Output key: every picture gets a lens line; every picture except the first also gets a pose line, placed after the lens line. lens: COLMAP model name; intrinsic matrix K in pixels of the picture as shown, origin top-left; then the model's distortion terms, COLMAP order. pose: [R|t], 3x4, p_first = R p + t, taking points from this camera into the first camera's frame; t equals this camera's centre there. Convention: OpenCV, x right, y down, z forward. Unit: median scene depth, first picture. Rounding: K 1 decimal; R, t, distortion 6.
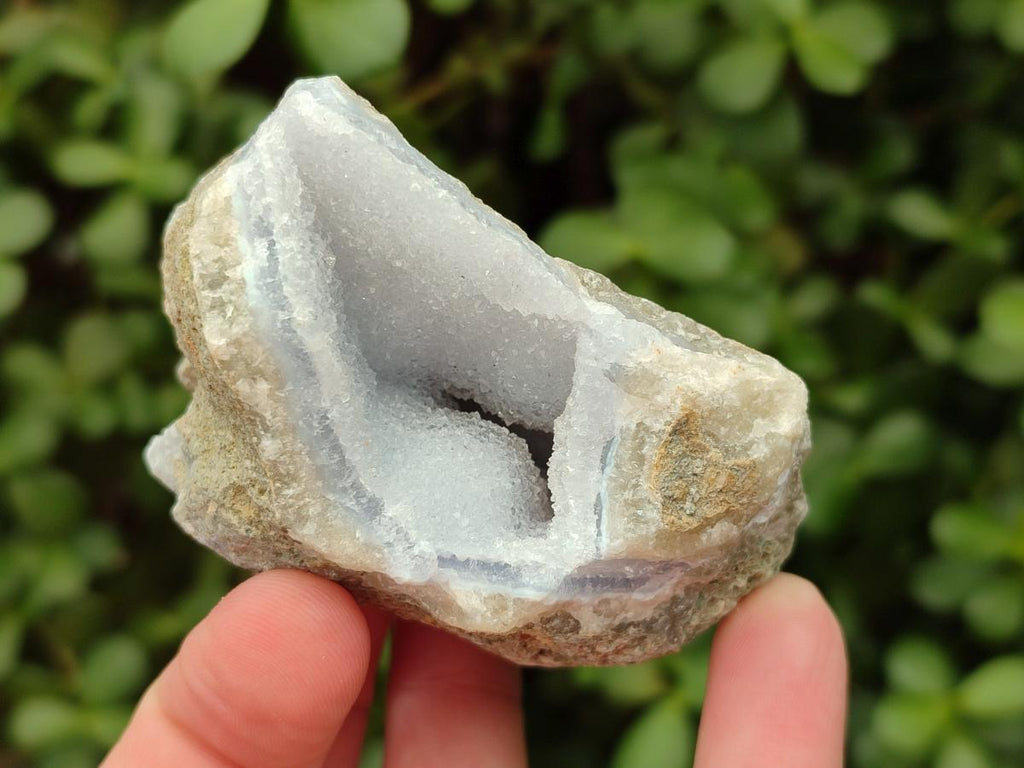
lens RADIAL K [[1566.4, 0, 512.0], [0, 1566.4, 384.0], [0, 0, 1]] dist [0.394892, -2.654923]
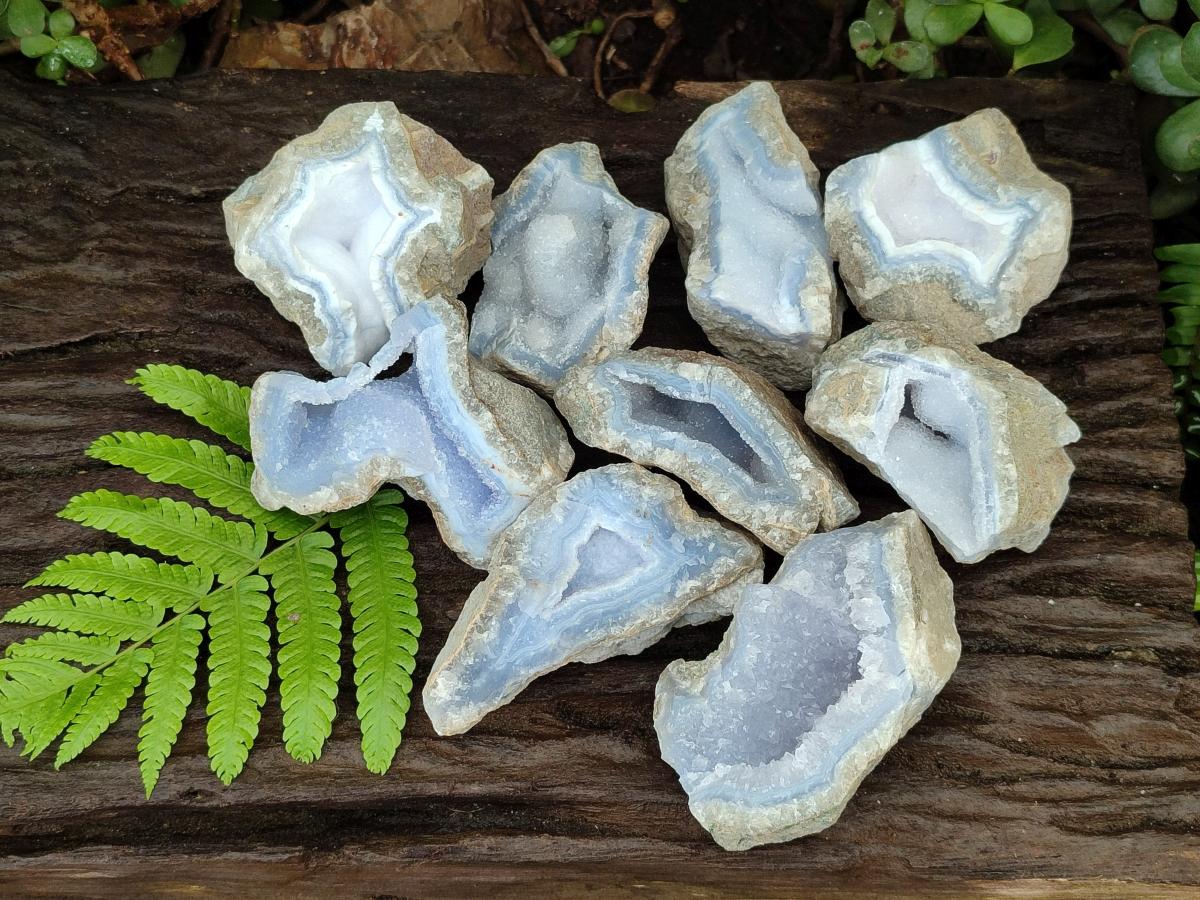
lens RADIAL K [[1835.7, 0, 600.0], [0, 1835.7, 450.0], [0, 0, 1]] dist [0.394892, -2.654923]
pose [[-0.944606, -0.164249, 0.284151, -0.378844], [0.161118, -0.986331, -0.034526, 0.003039], [0.285937, 0.013168, 0.958158, -2.066984]]
